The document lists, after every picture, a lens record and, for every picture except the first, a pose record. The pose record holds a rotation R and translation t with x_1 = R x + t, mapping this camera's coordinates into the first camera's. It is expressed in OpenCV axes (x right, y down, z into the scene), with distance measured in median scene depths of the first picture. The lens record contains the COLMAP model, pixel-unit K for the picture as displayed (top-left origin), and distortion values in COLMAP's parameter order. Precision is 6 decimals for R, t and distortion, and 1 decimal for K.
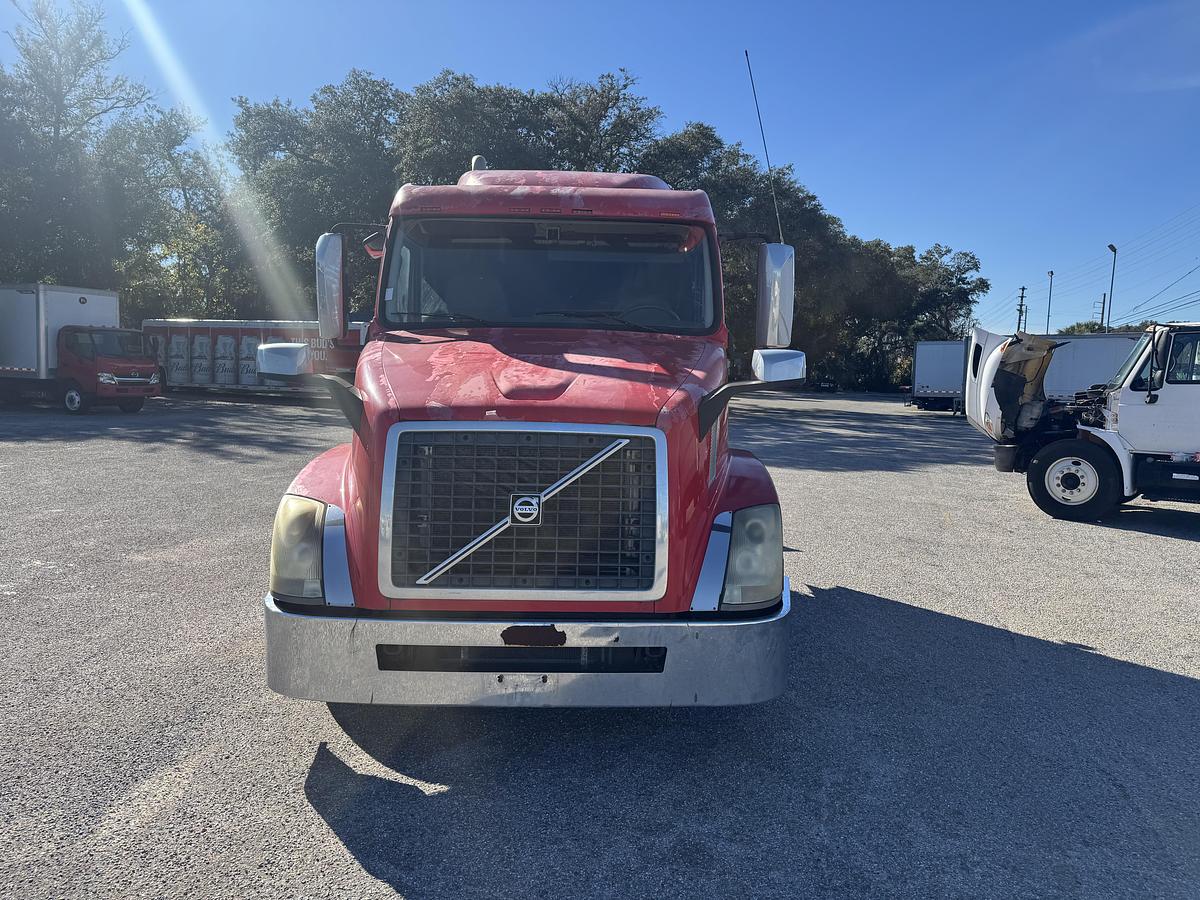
lens RADIAL K [[846.6, 0, 597.3], [0, 846.6, 448.2], [0, 0, 1]] dist [0.027105, -0.039600]
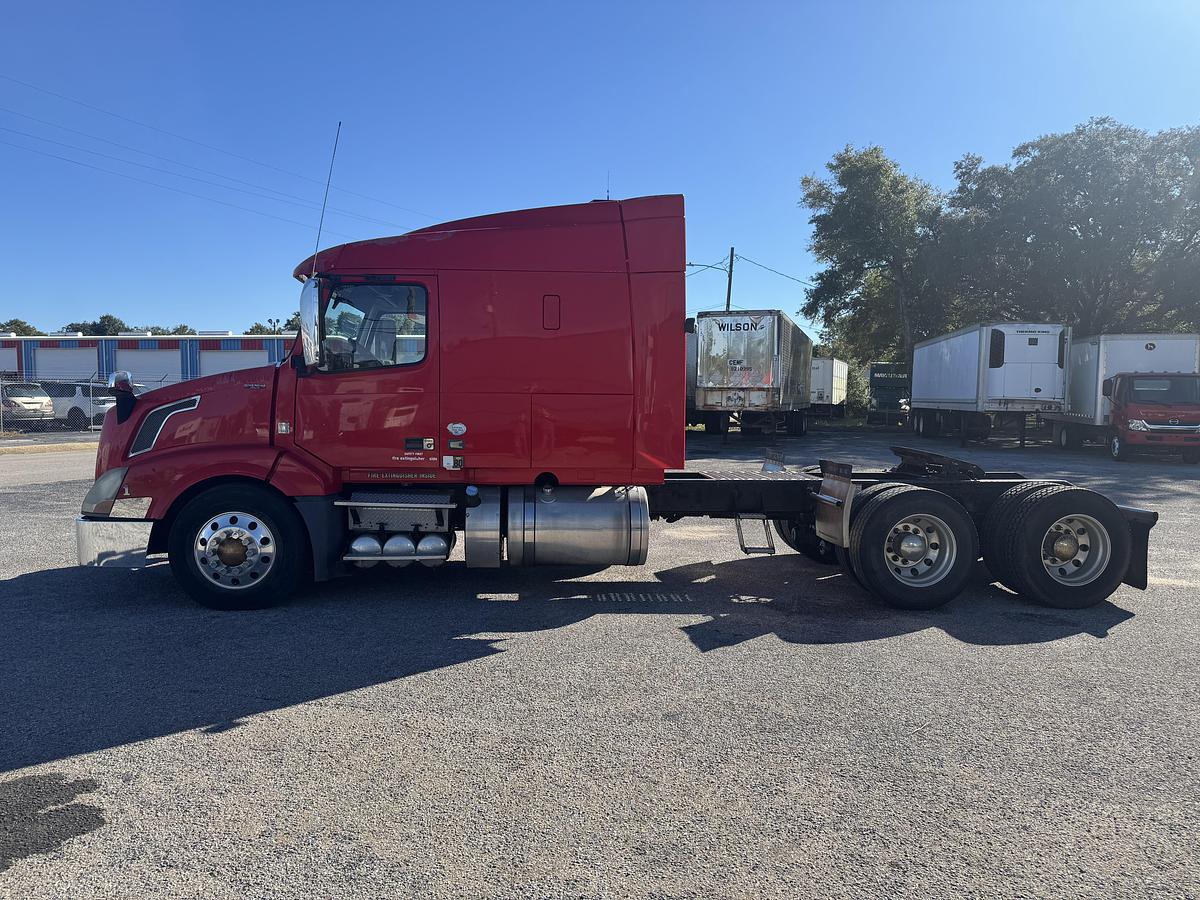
lens RADIAL K [[863.3, 0, 627.1], [0, 863.3, 460.8], [0, 0, 1]] dist [0.036829, -0.005182]
pose [[0.067094, 0.048799, -0.996553, 0.374099], [-0.105030, 0.993599, 0.041583, -0.021718], [0.992203, 0.101878, 0.071790, 0.349614]]
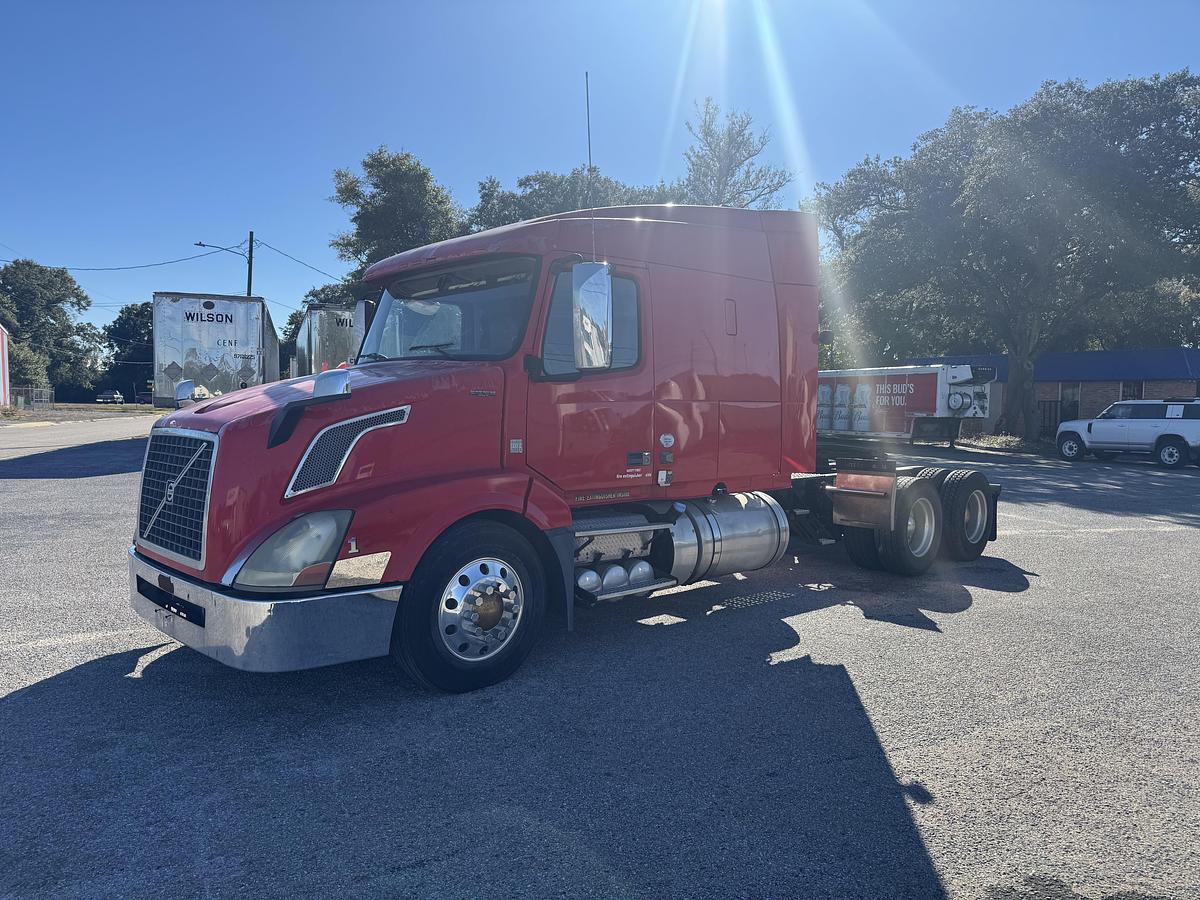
lens RADIAL K [[841.5, 0, 604.4], [0, 841.5, 453.1], [0, 0, 1]] dist [0.089167, -0.113870]
pose [[0.678035, 0.028393, -0.734481, 0.241686], [-0.067630, 0.997425, -0.023875, -0.000531], [0.731912, 0.065861, 0.678209, 0.094808]]
